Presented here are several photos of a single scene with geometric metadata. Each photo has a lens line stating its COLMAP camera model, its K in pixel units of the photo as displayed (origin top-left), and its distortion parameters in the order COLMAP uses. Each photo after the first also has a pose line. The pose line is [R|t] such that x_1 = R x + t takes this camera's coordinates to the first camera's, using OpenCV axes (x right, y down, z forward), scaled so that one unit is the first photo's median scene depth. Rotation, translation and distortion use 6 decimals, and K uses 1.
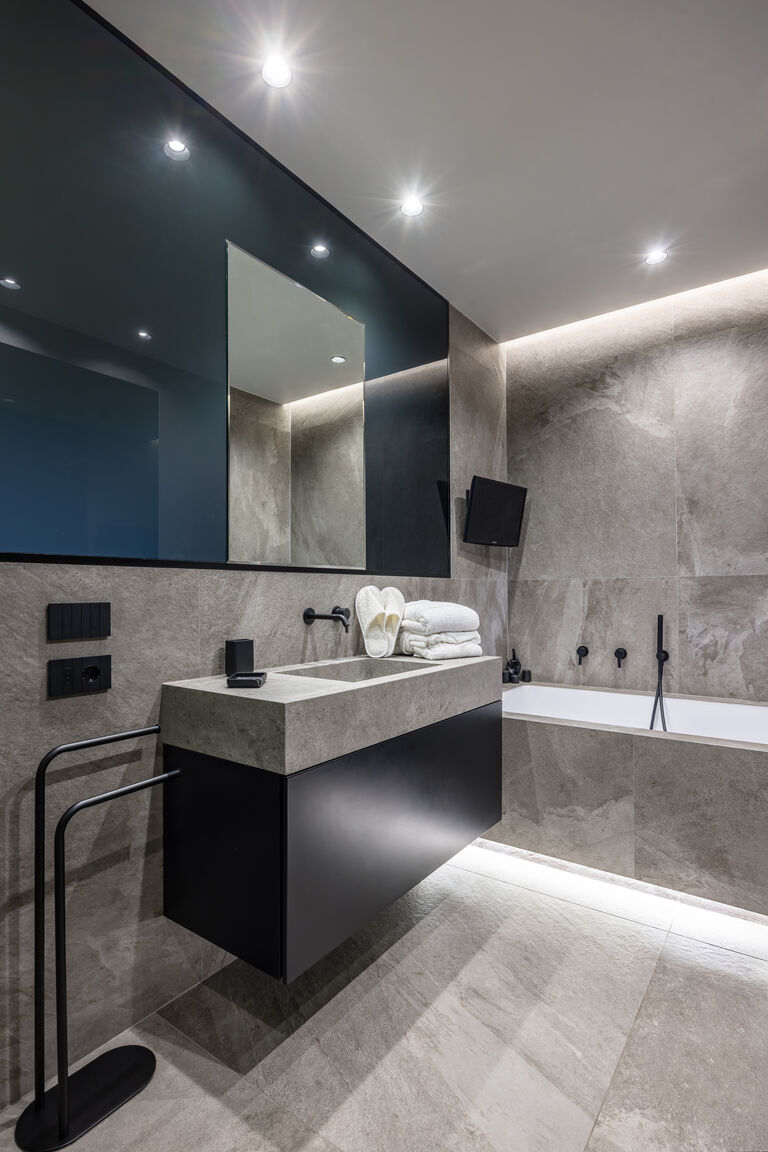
lens RADIAL K [[570.7, 0, 378.5], [0, 570.7, 588.0], [0, 0, 1]] dist [-0.006197, 0.000380]
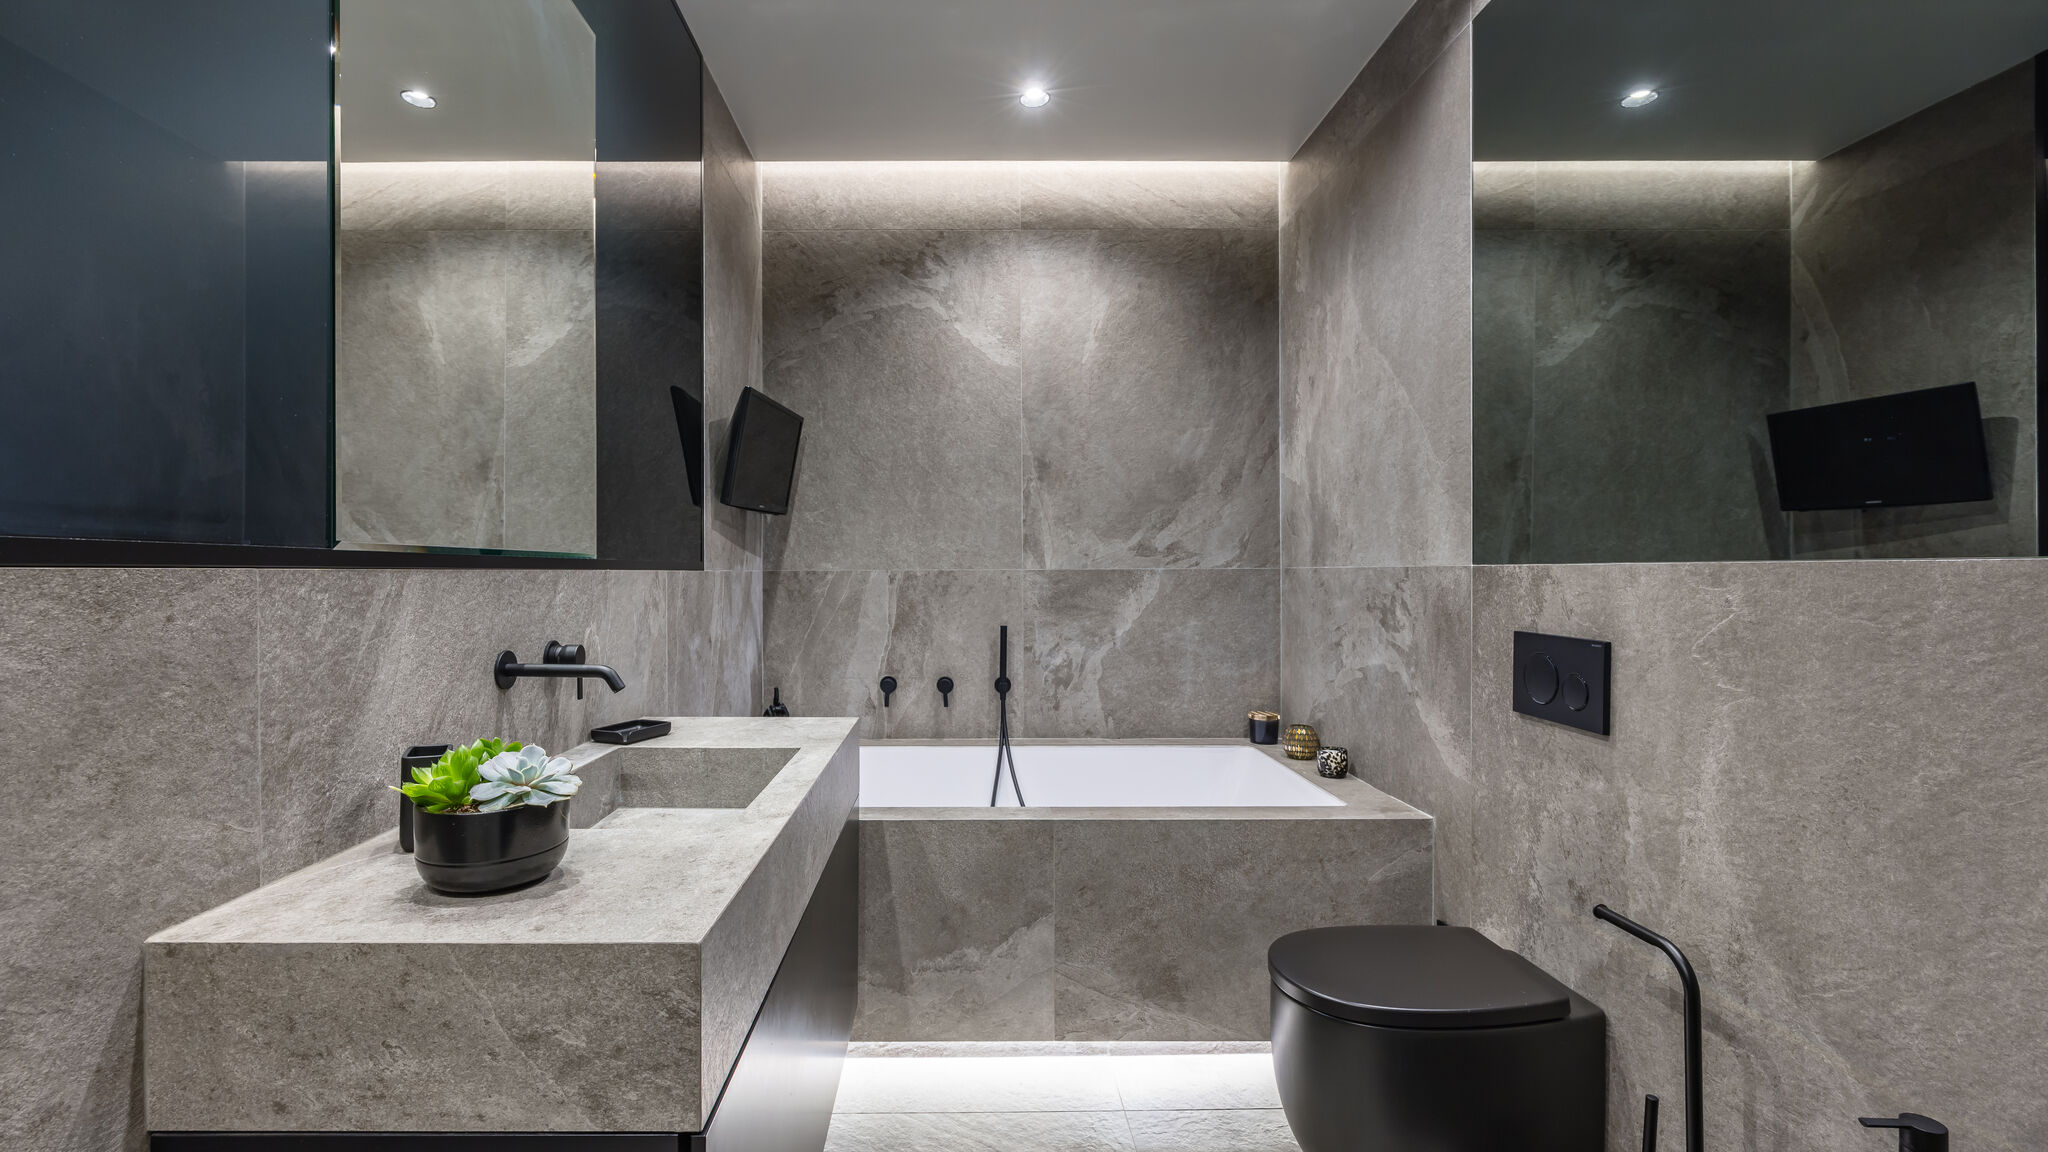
lens RADIAL K [[864.8, 0, 960.7], [0, 864.8, 577.1], [0, 0, 1]] dist [-0.001981, 0.000693]
pose [[0.807631, 0.001590, 0.589686, -0.170237], [-0.008827, 0.999917, 0.009394, -0.022040], [-0.589622, -0.012792, 0.807578, 0.206488]]
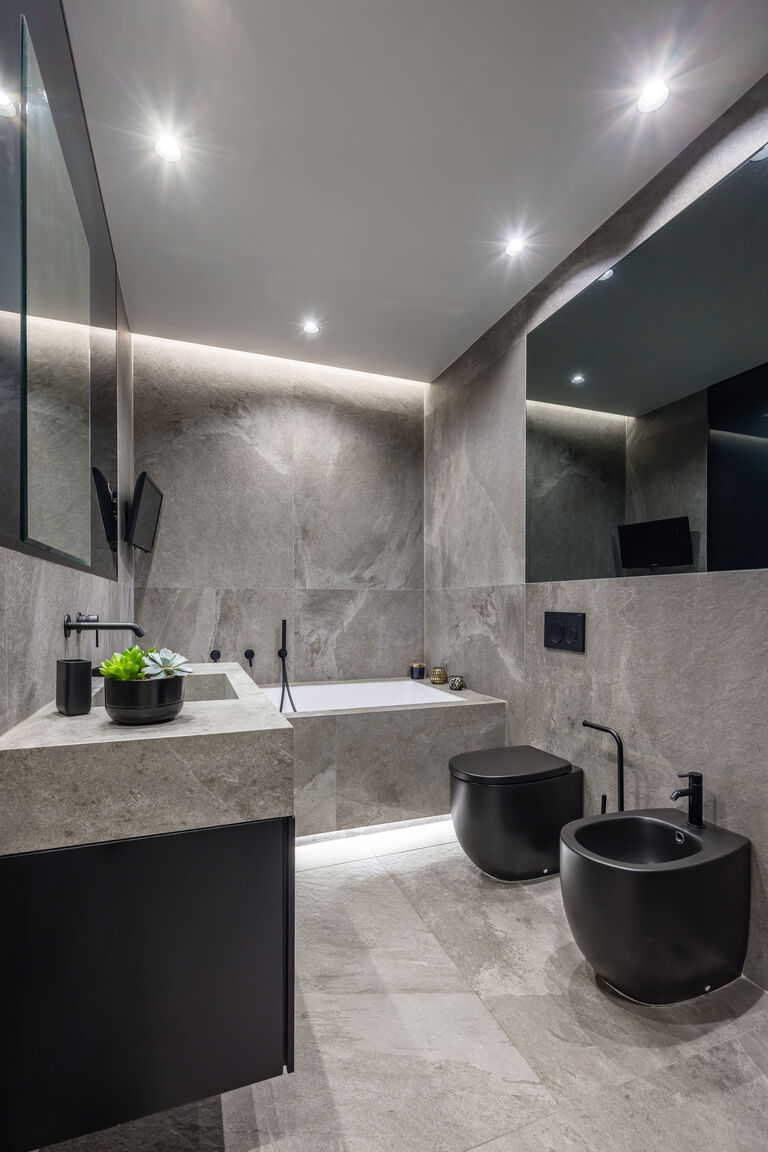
lens RADIAL K [[514.4, 0, 380.8], [0, 514.4, 609.8], [0, 0, 1]] dist [0.002849, -0.002004]
pose [[0.553606, -0.000642, 0.832779, -0.330141], [-0.013883, 0.999854, 0.010000, 0.012536], [-0.832663, -0.017097, 0.553516, 0.233422]]
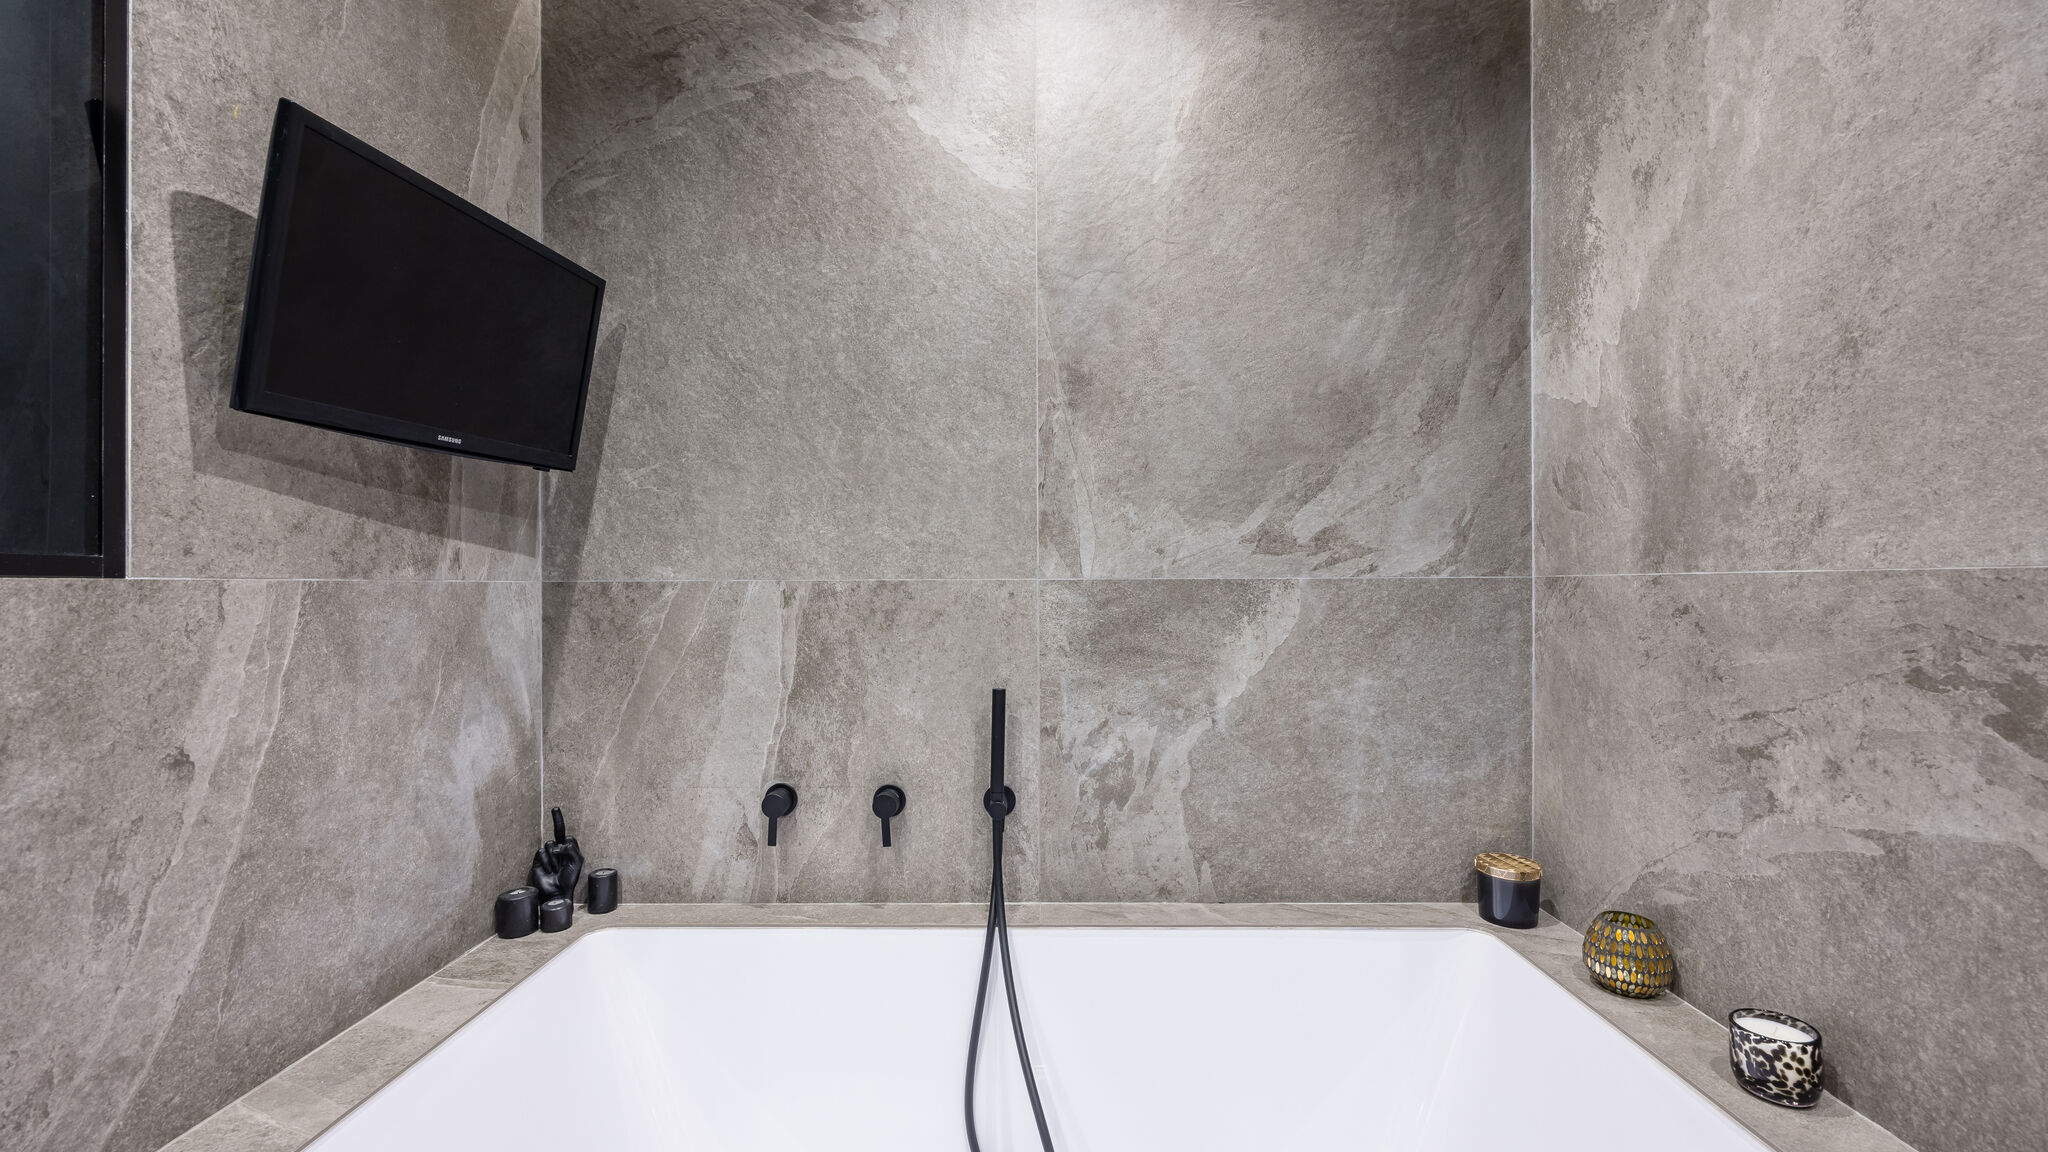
lens RADIAL K [[864.8, 0, 1023.3], [0, 864.8, 592.3], [0, 0, 1]] dist [-0.001981, 0.000693]
pose [[0.812071, 0.001607, 0.583557, 0.210184], [-0.009690, 0.999895, 0.010731, -0.019255], [-0.583478, -0.014369, 0.812002, 0.599598]]
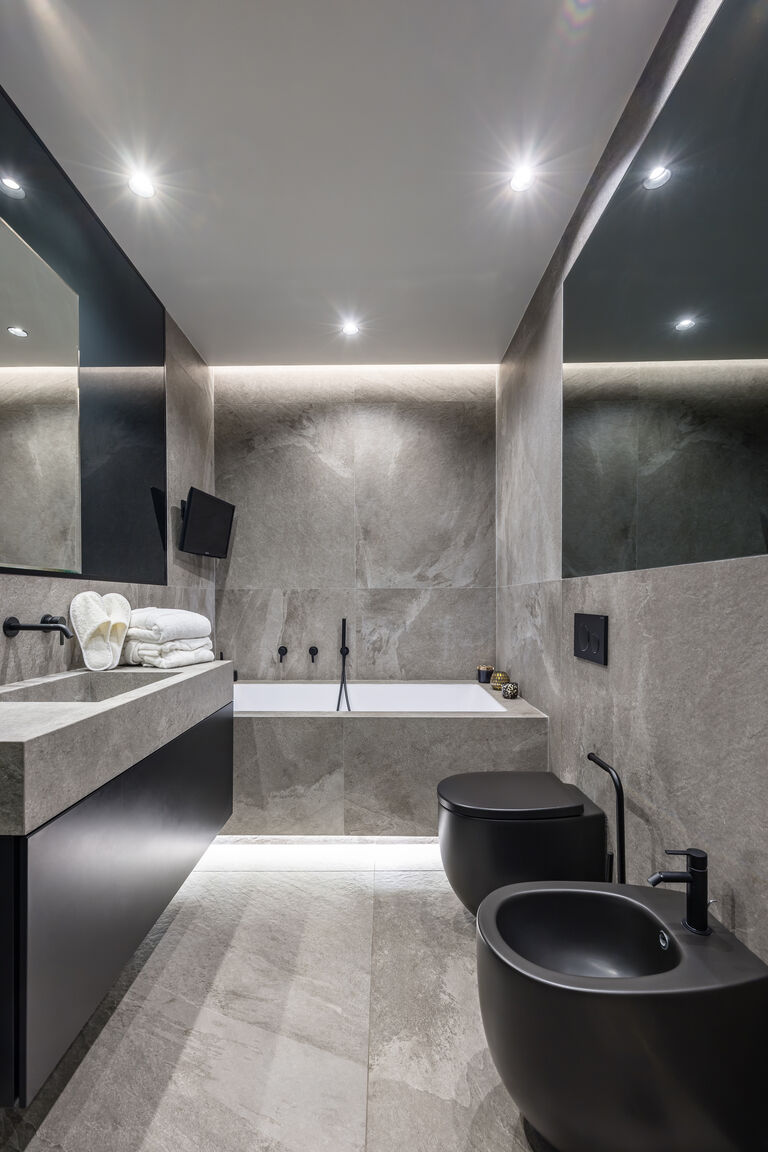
lens RADIAL K [[483.7, 0, 372.9], [0, 483.7, 606.4], [0, 0, 1]] dist [0.012705, -0.002598]
pose [[0.818053, -0.002210, 0.575138, -0.073442], [-0.008177, 0.999847, 0.015472, 0.003222], [-0.575084, -0.017360, 0.817910, 0.094087]]
